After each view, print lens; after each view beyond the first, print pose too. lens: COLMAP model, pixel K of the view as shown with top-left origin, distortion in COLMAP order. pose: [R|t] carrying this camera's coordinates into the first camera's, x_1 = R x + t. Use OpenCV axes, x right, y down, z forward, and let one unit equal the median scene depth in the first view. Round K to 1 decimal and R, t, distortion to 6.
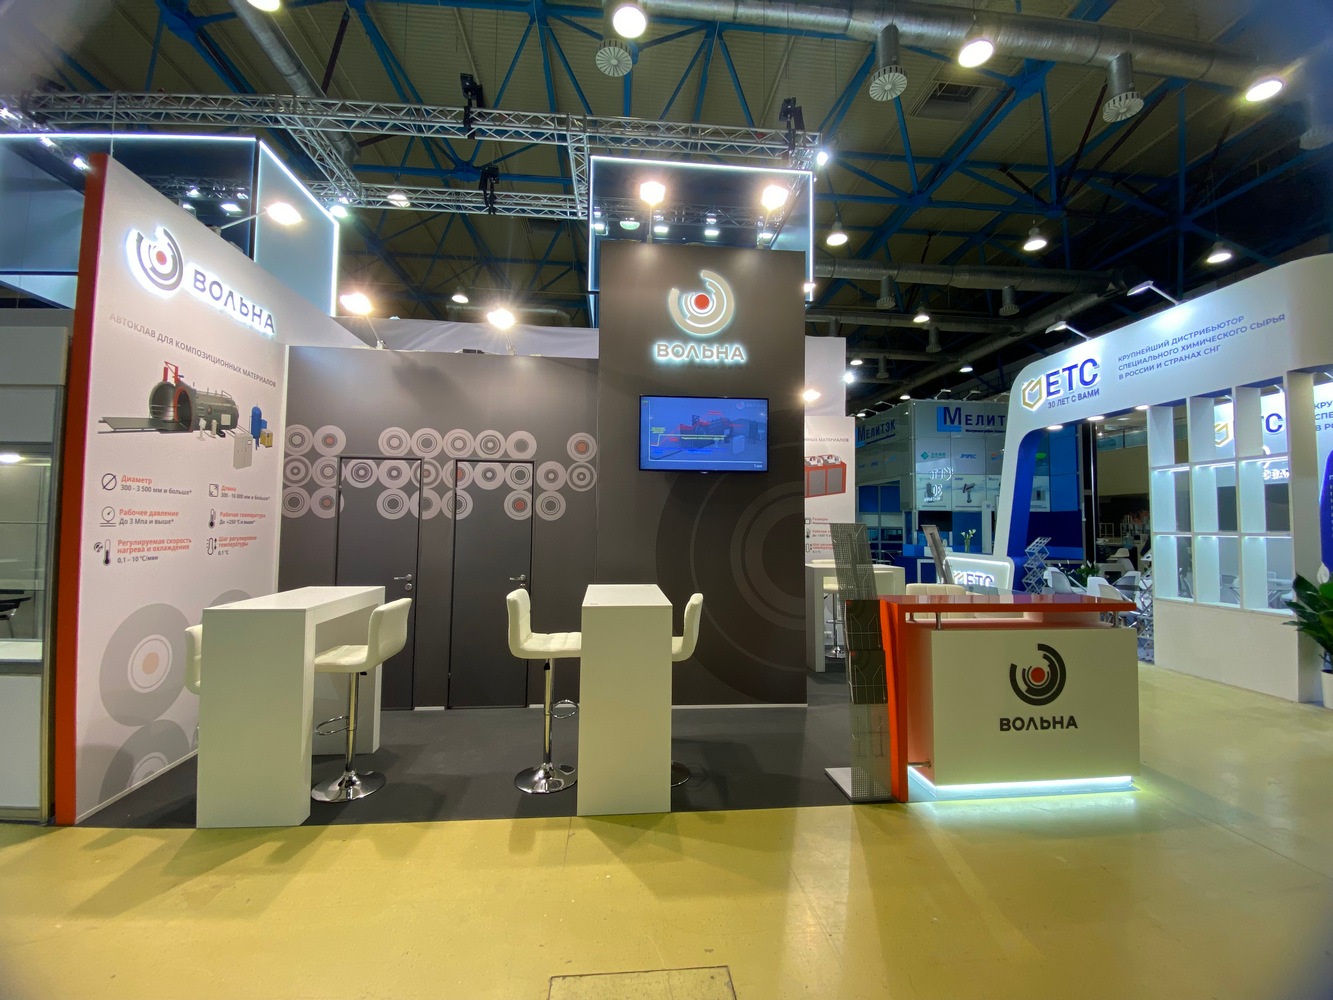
lens RADIAL K [[539.4, 0, 668.7], [0, 539.4, 501.1], [0, 0, 1]] dist [-0.006392, -0.001651]
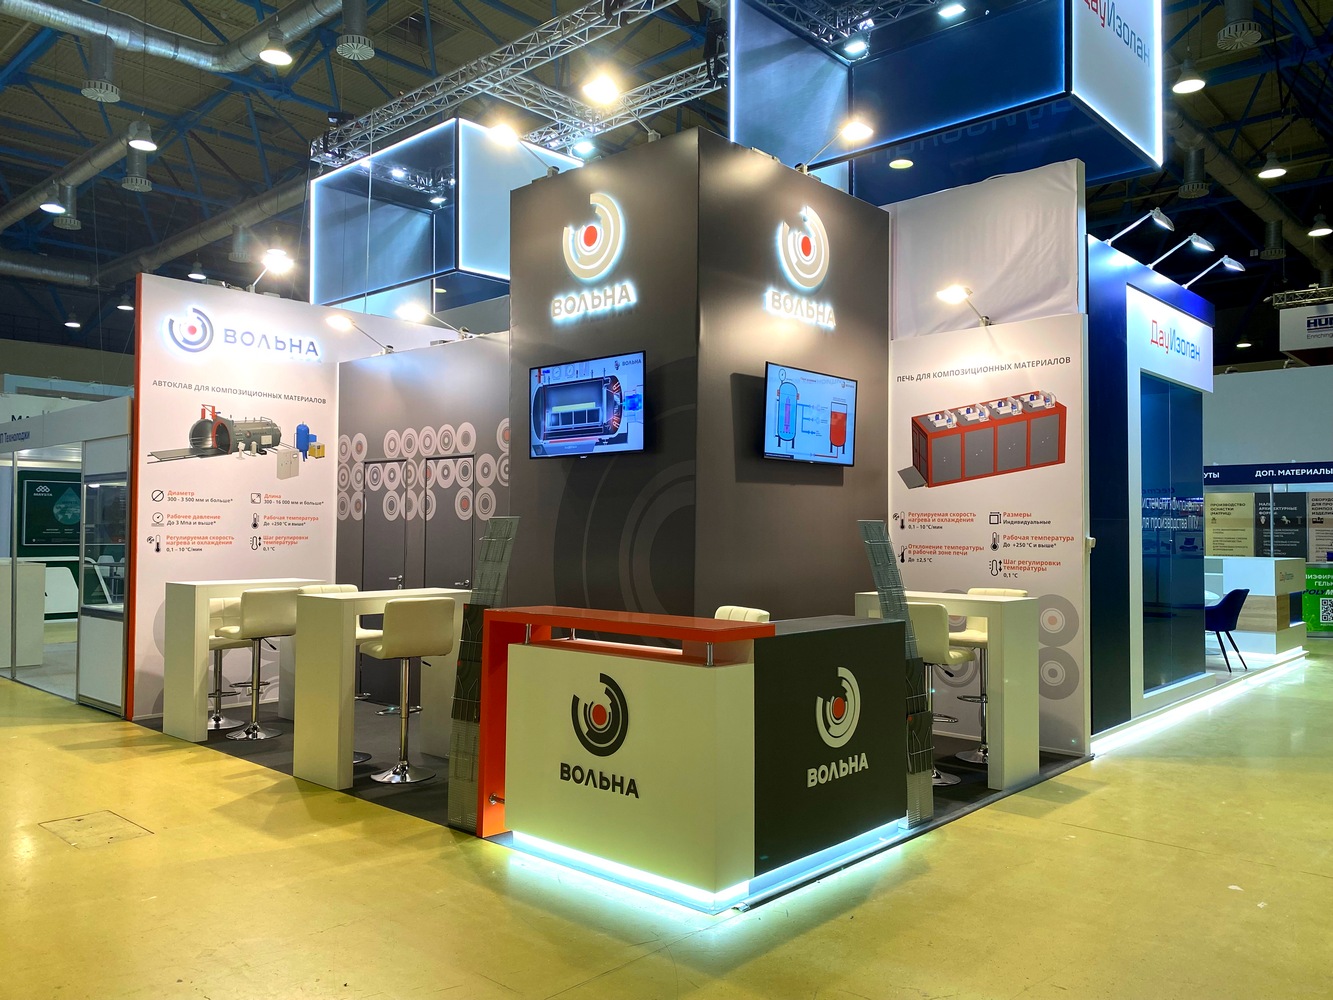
lens RADIAL K [[1020.6, 0, 670.8], [0, 1020.6, 504.7], [0, 0, 1]] dist [0.037373, -0.001823]
pose [[0.673691, -0.024316, -0.738613, 1.427660], [0.030649, 0.999518, -0.004950, 0.032961], [0.738378, -0.019303, 0.674111, 0.095964]]
